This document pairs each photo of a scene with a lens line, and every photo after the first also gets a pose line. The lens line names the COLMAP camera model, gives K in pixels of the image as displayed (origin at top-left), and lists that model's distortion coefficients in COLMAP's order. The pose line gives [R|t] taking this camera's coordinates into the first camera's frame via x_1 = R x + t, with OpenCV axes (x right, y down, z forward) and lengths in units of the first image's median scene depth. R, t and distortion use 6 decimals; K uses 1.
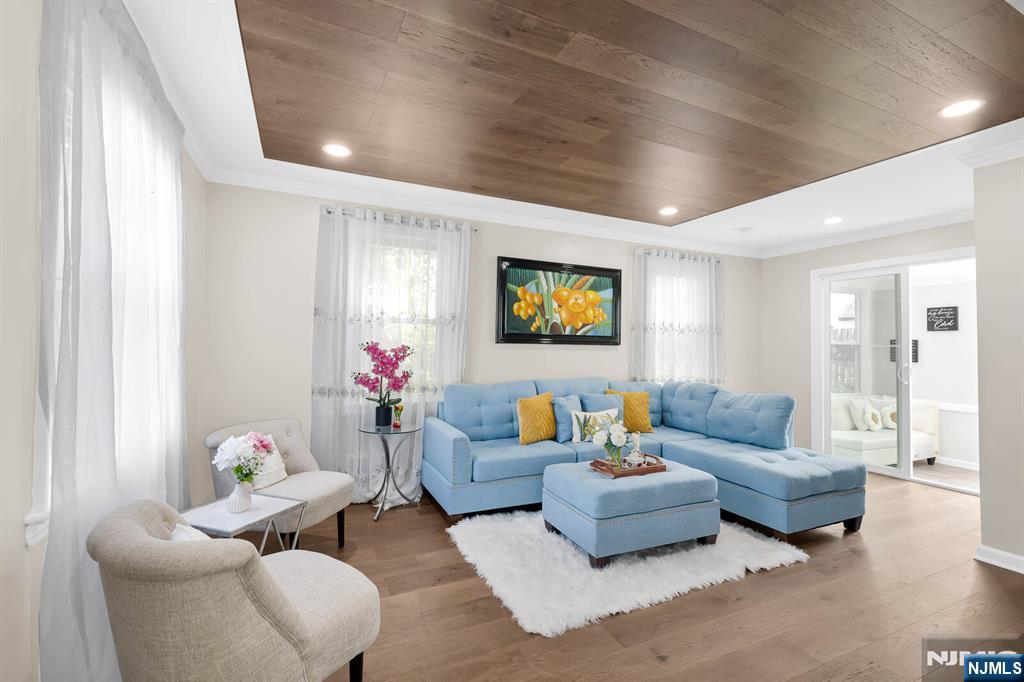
lens RADIAL K [[466.1, 0, 514.7], [0, 466.1, 334.0], [0, 0, 1]] dist [-0.000534, 0.000609]
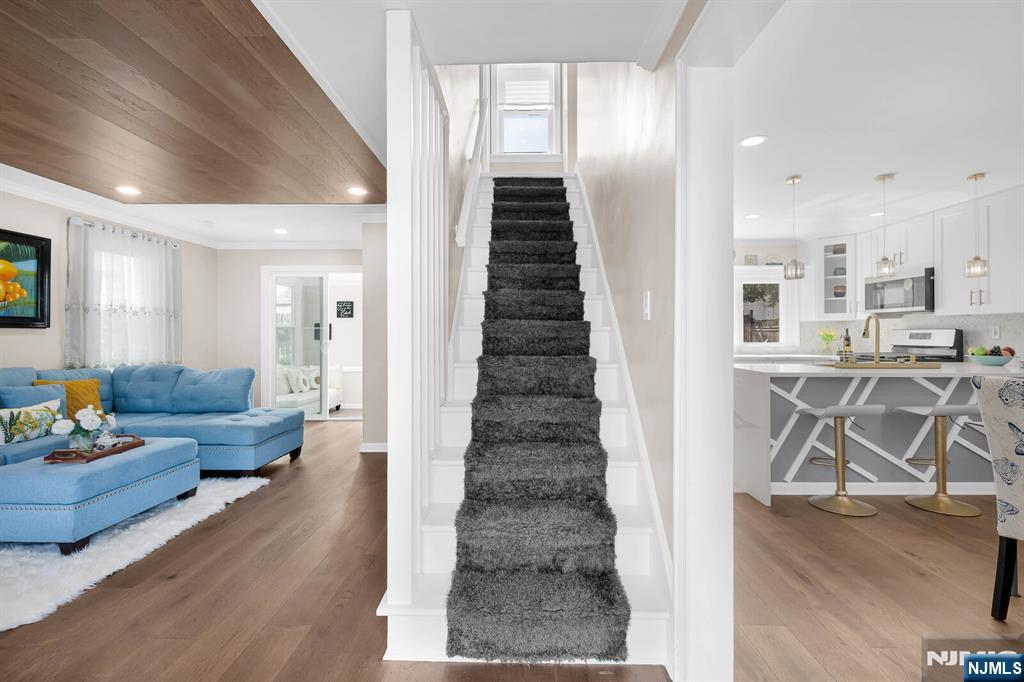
lens RADIAL K [[466.1, 0, 514.7], [0, 466.1, 334.0], [0, 0, 1]] dist [-0.000534, 0.000609]
pose [[0.457810, -0.013019, 0.888955, -0.175931], [-0.021929, 0.999423, 0.025930, -0.006941], [-0.888780, -0.031365, 0.457260, -0.180009]]
